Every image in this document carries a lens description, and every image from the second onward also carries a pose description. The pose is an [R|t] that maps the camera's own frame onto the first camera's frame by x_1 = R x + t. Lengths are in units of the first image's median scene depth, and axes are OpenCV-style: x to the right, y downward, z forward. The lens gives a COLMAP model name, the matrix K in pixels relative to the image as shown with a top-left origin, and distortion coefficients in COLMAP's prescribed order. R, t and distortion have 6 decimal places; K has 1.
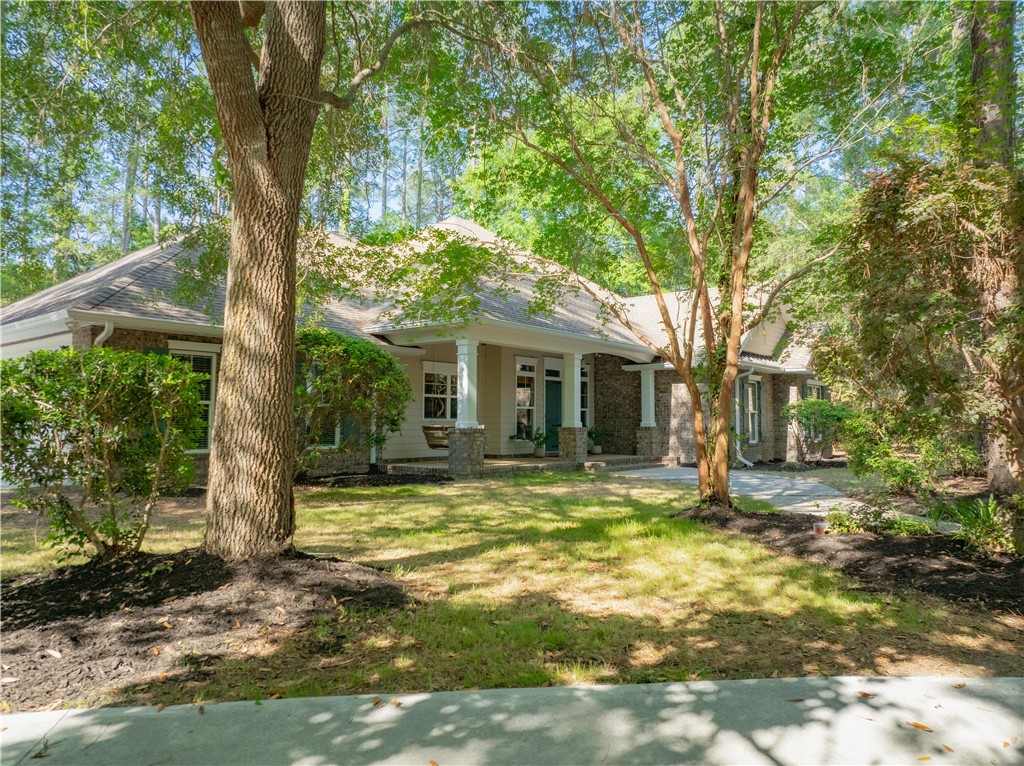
lens RADIAL K [[722.8, 0, 512.0], [0, 722.8, 383.0], [0, 0, 1]] dist [-0.035918, -0.001882]
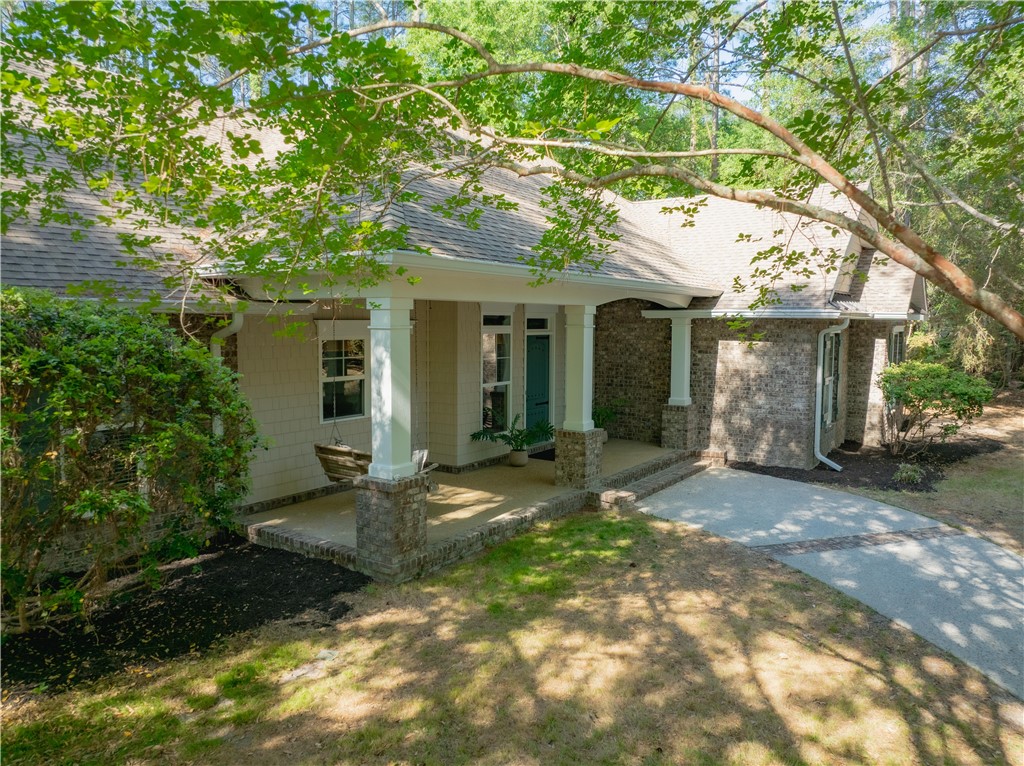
lens RADIAL K [[722.8, 0, 512.0], [0, 722.8, 383.0], [0, 0, 1]] dist [-0.035918, -0.001882]
pose [[0.997805, -0.004770, 0.066042, -0.008706], [-0.004485, 0.990242, 0.139285, -0.051705], [-0.066062, -0.139275, 0.988048, 0.365827]]
